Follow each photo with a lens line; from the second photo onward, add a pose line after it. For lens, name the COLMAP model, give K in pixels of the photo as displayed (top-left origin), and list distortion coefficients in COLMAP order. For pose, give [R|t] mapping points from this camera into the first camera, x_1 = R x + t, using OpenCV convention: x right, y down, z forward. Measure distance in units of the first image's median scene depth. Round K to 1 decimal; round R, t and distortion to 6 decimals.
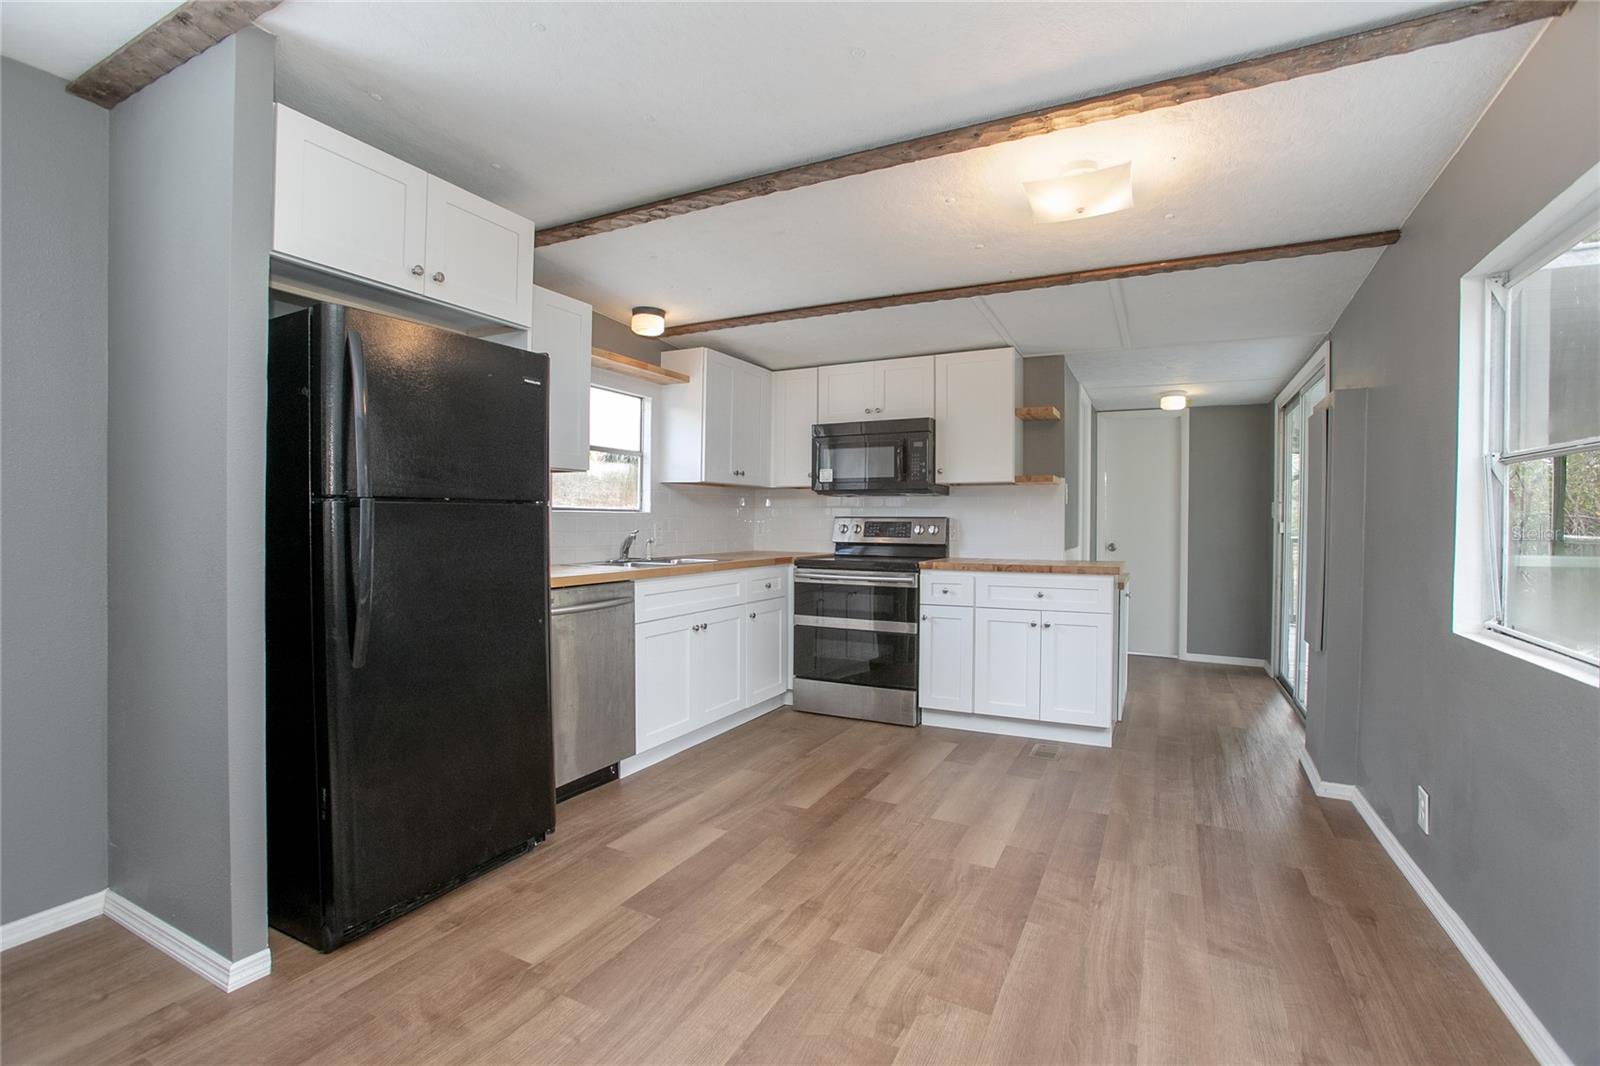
lens RADIAL K [[735.4, 0, 788.9], [0, 735.4, 534.5], [0, 0, 1]] dist [-0.057527, 0.016806]
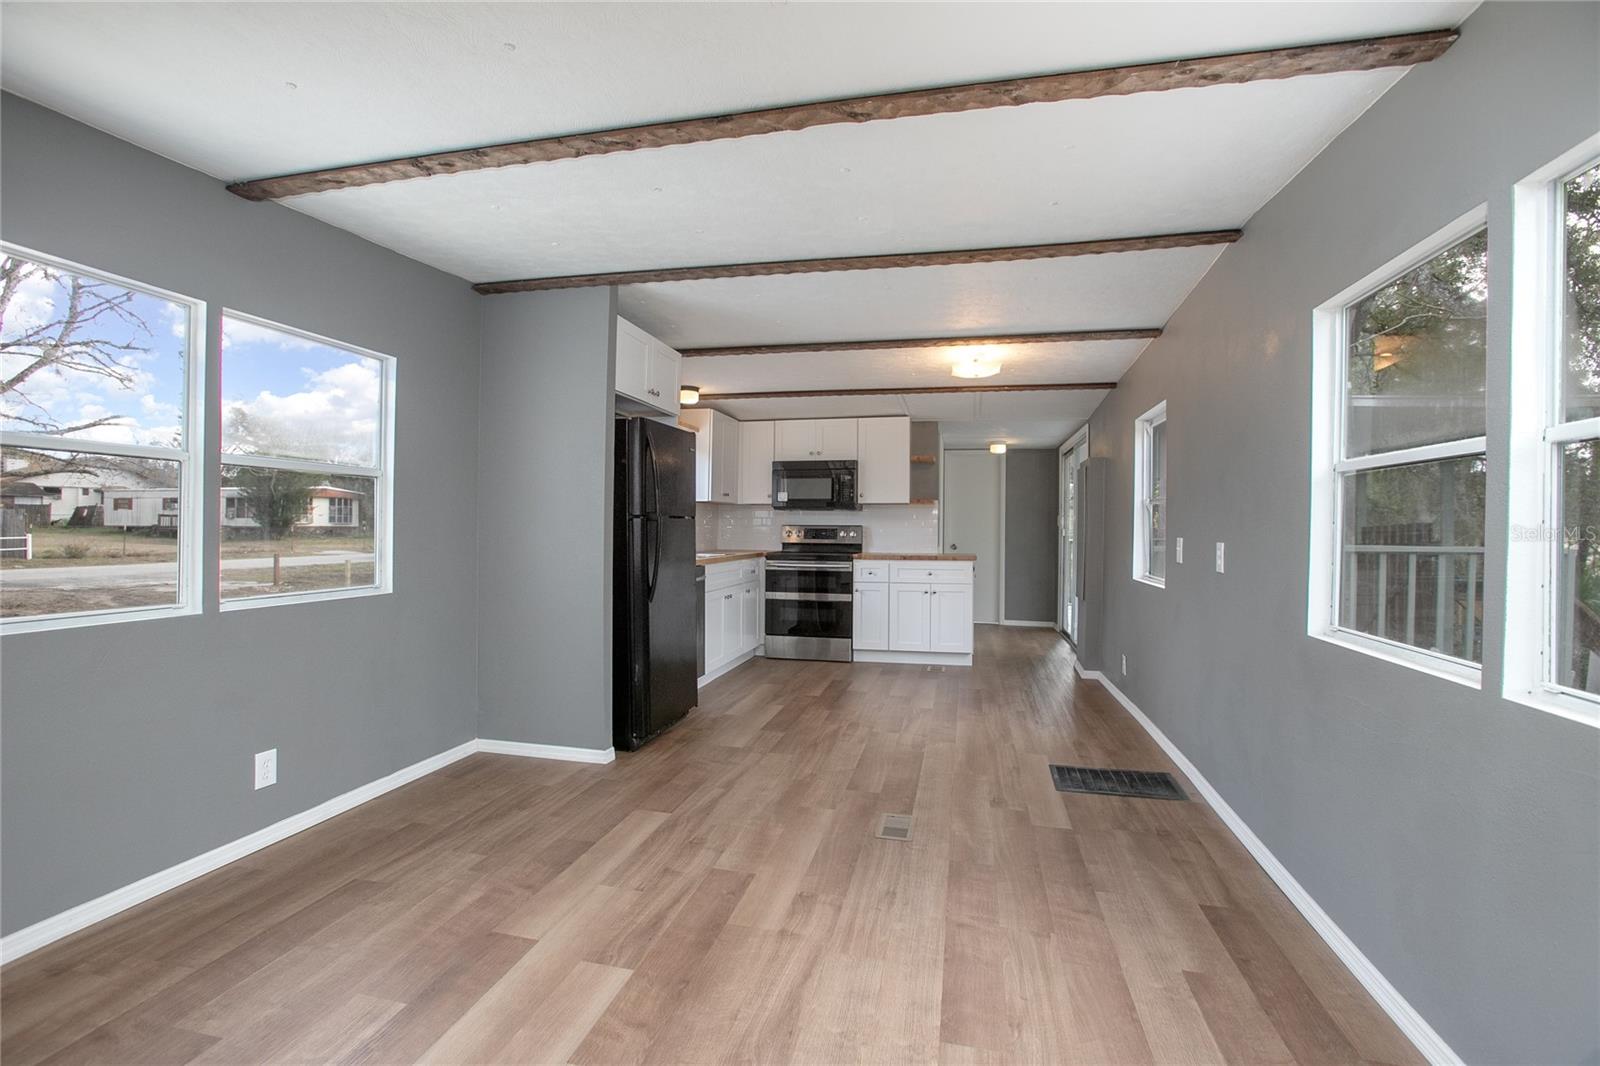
lens RADIAL K [[735.4, 0, 795.0], [0, 735.4, 531.2], [0, 0, 1]] dist [-0.057527, 0.016806]
pose [[0.969173, 0.001541, 0.246376, -0.301509], [0.001095, 0.999944, -0.010561, 0.003940], [-0.246378, 0.010505, 0.969117, -0.439441]]
